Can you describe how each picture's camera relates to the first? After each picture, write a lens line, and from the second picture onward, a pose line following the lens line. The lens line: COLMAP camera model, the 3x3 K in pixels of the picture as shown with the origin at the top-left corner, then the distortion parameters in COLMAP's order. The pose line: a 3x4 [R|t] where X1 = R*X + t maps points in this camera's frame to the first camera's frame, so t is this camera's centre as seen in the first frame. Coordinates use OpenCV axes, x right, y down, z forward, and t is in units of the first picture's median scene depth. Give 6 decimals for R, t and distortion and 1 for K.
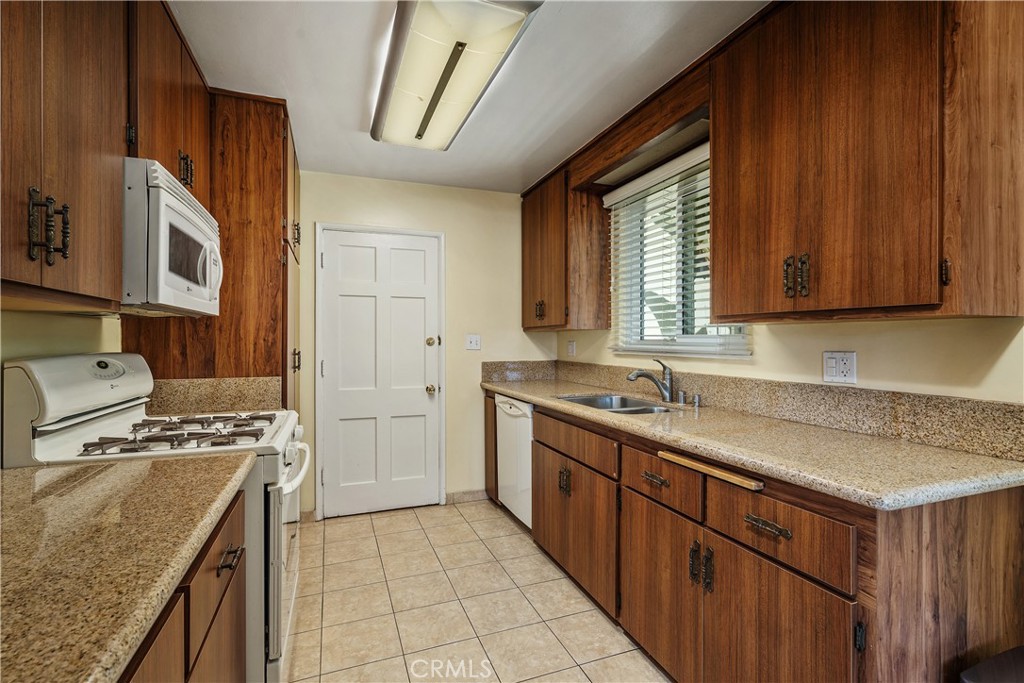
lens RADIAL K [[464.1, 0, 510.5], [0, 464.1, 343.3], [0, 0, 1]] dist [-0.009015, 0.000109]
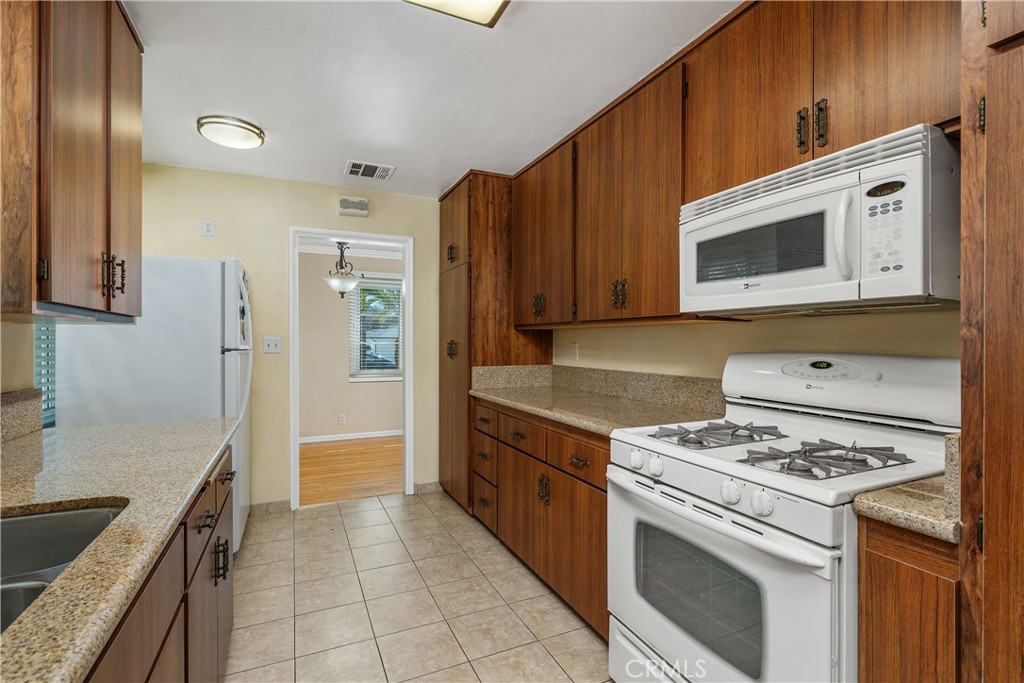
lens RADIAL K [[464.1, 0, 511.7], [0, 464.1, 340.3], [0, 0, 1]] dist [-0.009015, 0.000109]
pose [[0.997173, -0.005002, 0.074977, 0.189038], [0.005692, 0.999943, -0.008998, 0.000381], [-0.074928, 0.009399, 0.997145, -0.508885]]
